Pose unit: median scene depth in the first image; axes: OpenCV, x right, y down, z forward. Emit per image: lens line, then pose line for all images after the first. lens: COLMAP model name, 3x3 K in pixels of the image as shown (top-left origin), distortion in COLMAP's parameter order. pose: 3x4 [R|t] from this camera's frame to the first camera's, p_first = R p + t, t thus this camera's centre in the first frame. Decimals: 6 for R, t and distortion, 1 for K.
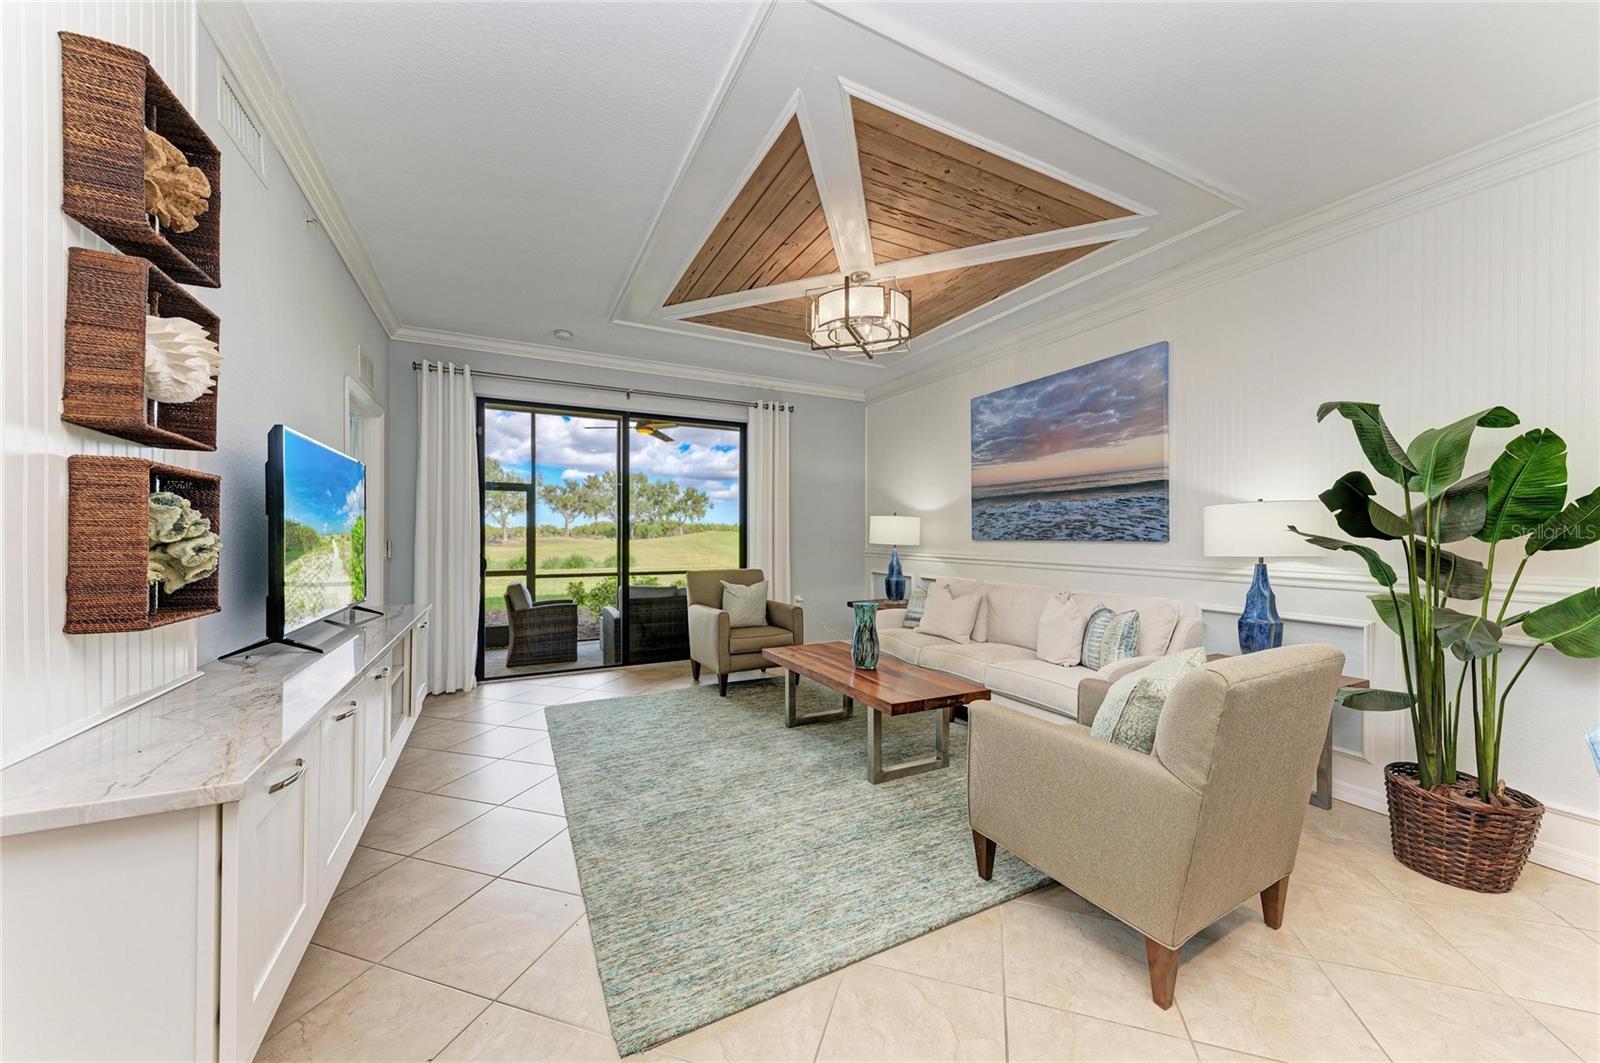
lens RADIAL K [[575.0, 0, 793.5], [0, 575.0, 536.0], [0, 0, 1]] dist [0.018458, -0.004898]
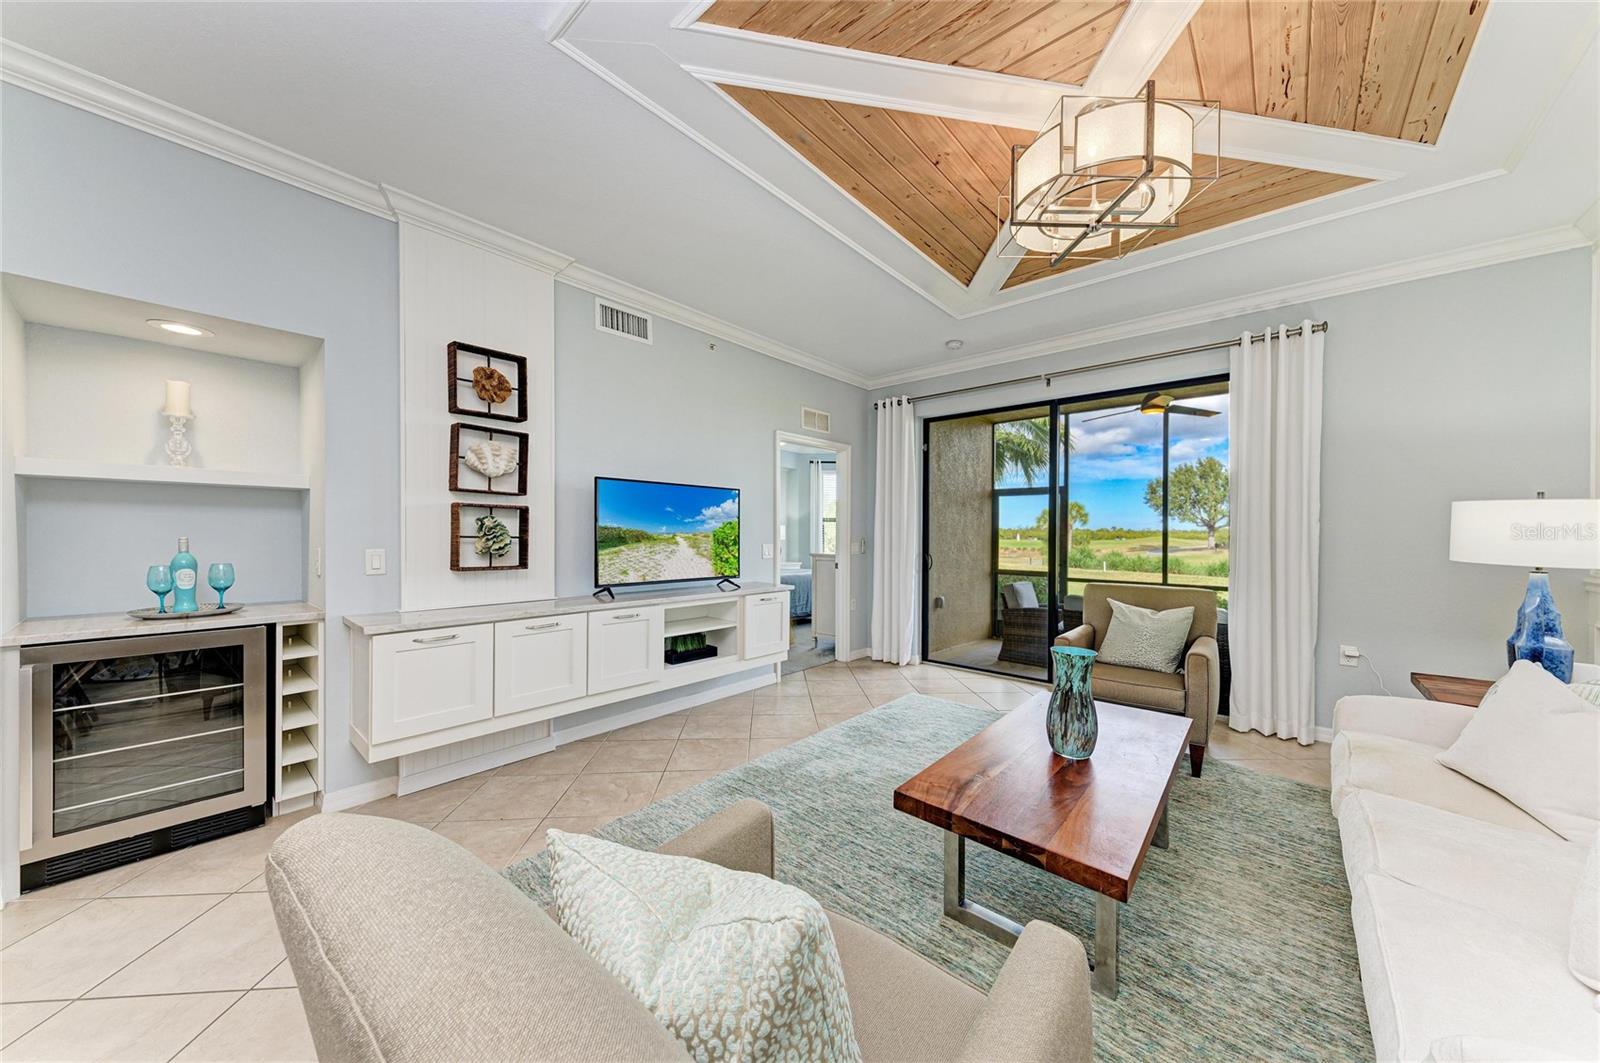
lens RADIAL K [[542.1, 0, 808.4], [0, 542.1, 541.0], [0, 0, 1]] dist [0.012488, -0.001502]
pose [[0.374930, 0.014274, -0.926943, 0.542895], [-0.010557, 0.999882, 0.011127, -0.003310], [0.926993, 0.005614, 0.375037, 0.510258]]
